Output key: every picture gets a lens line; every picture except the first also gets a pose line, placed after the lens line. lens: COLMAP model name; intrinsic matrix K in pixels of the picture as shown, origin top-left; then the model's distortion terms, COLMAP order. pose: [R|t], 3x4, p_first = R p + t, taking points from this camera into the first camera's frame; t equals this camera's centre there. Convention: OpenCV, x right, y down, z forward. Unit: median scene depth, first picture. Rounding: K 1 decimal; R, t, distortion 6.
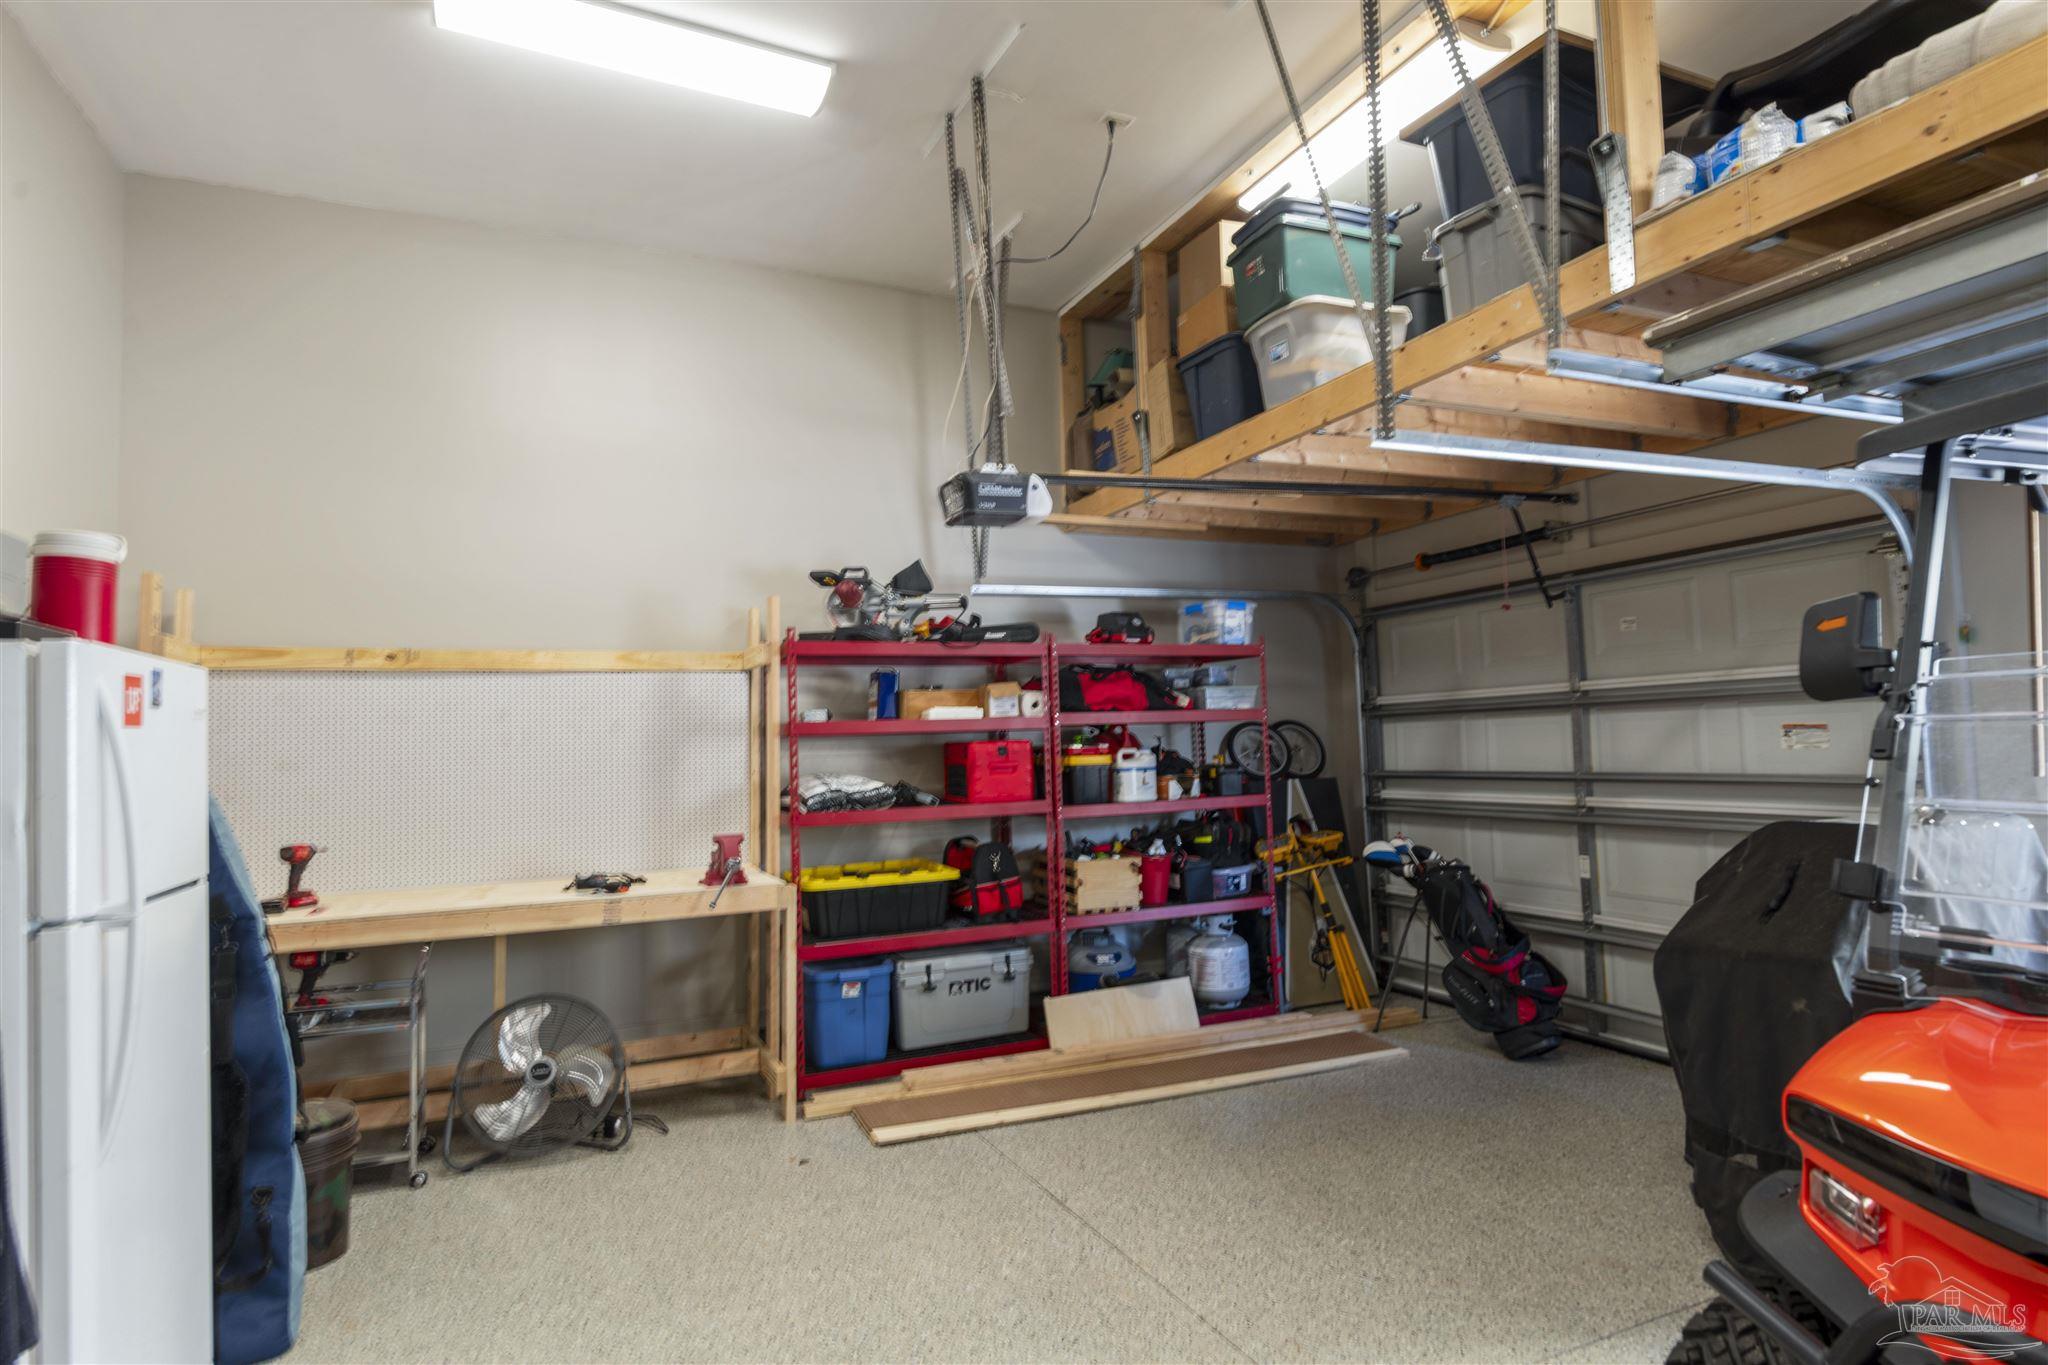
lens RADIAL K [[1118.4, 0, 1024.0], [0, 1118.4, 682.5], [0, 0, 1]] dist [-0.000401, -0.000084]
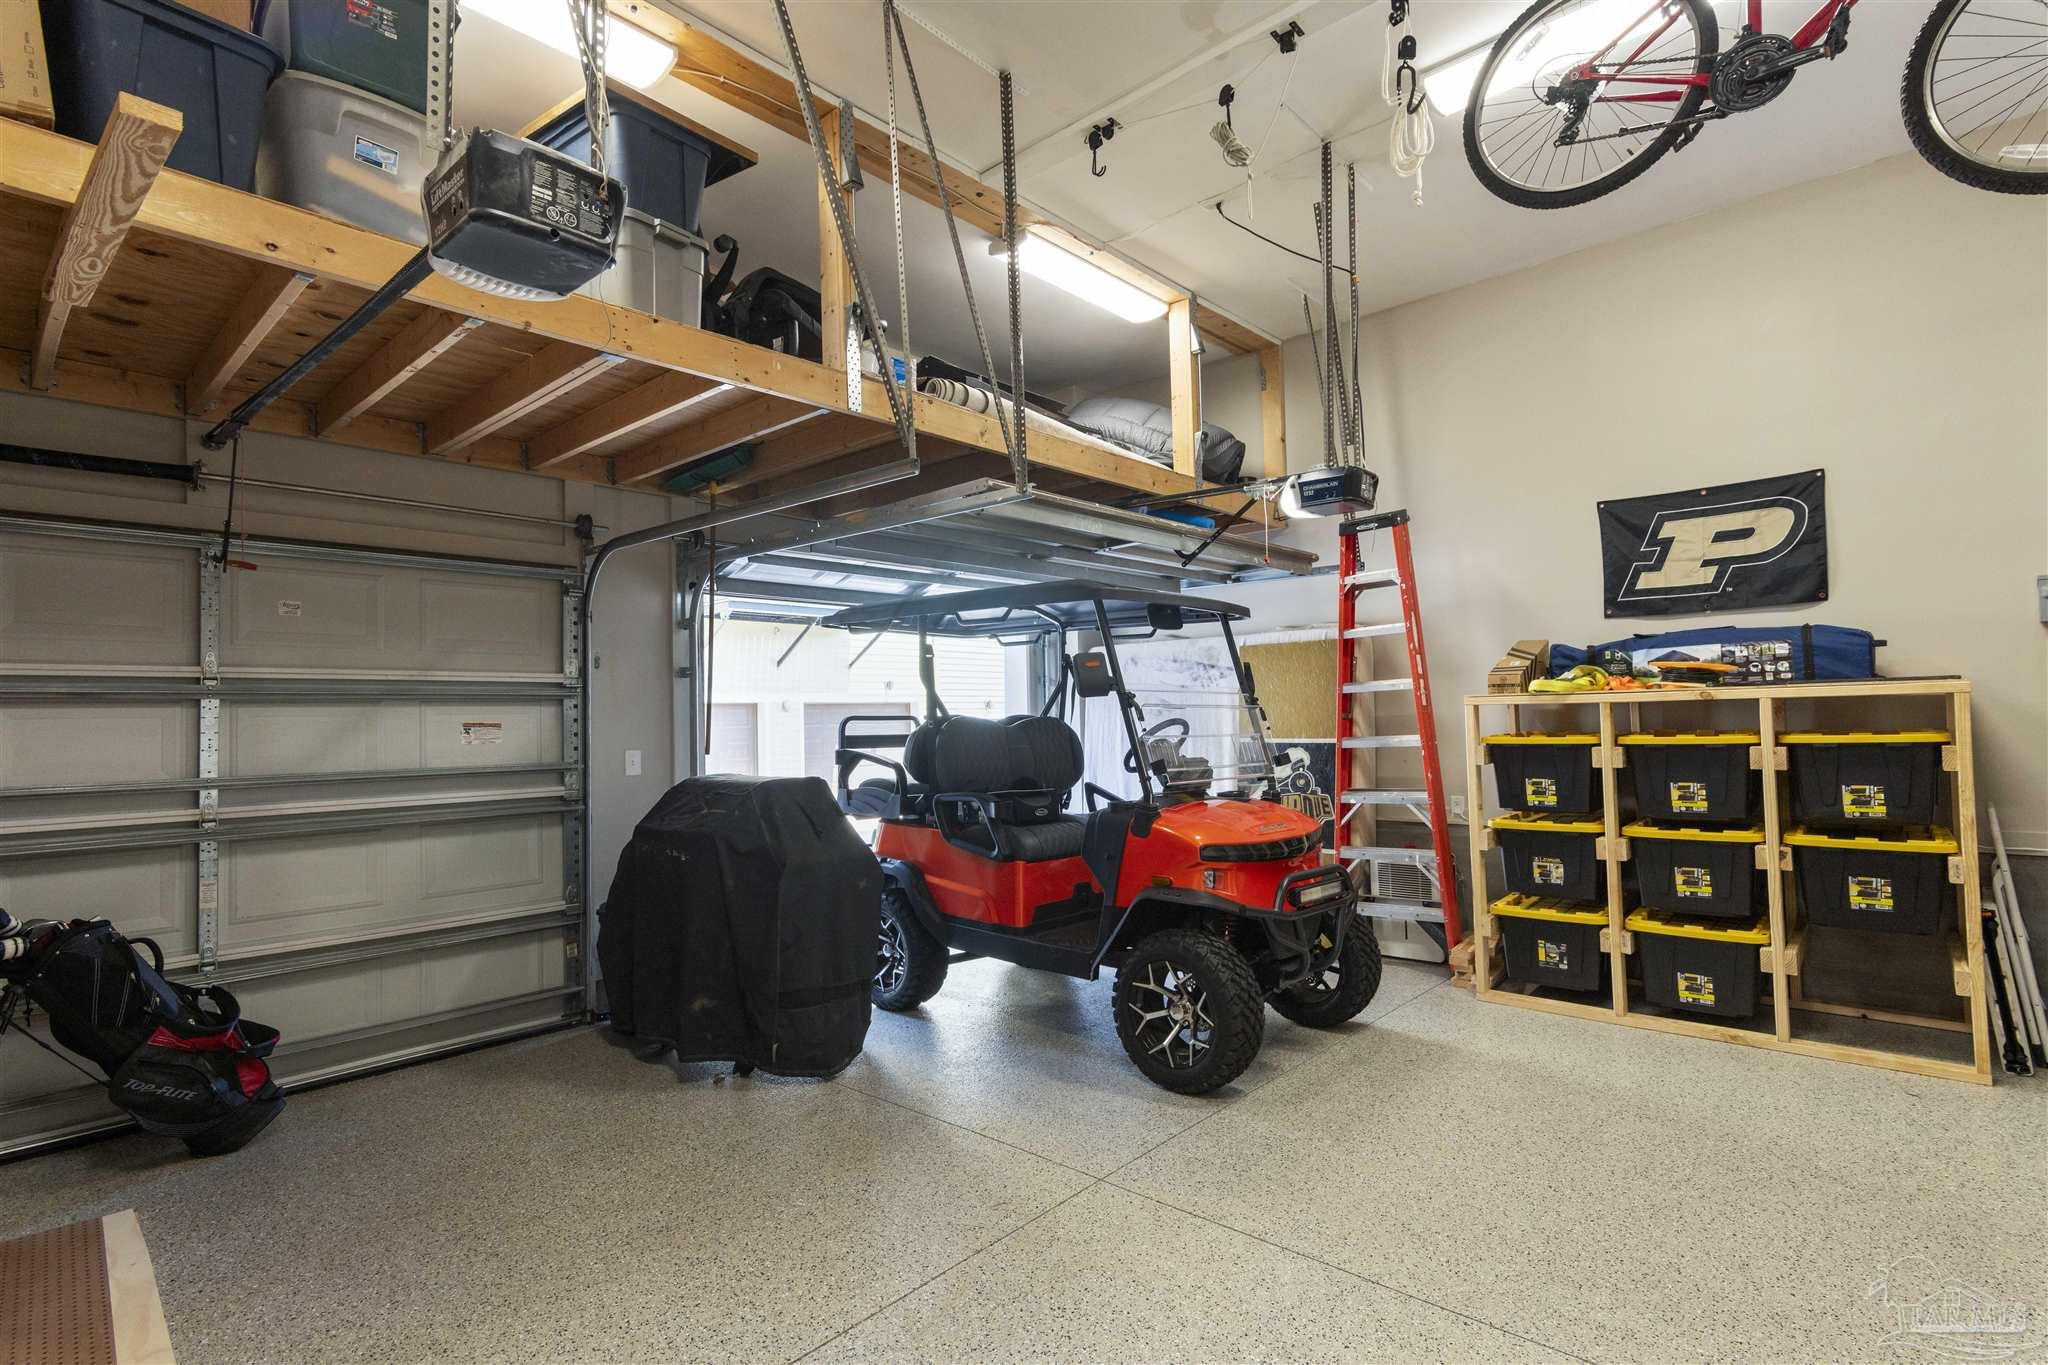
lens RADIAL K [[1011.8, 0, 1023.4], [0, 1011.8, 686.4], [0, 0, 1]] dist [0.000027, -0.000280]
pose [[-0.428852, 0.070818, 0.900595, -0.478651], [-0.013357, 0.996317, -0.084705, 0.076831], [-0.903276, -0.048355, -0.426326, 0.888861]]
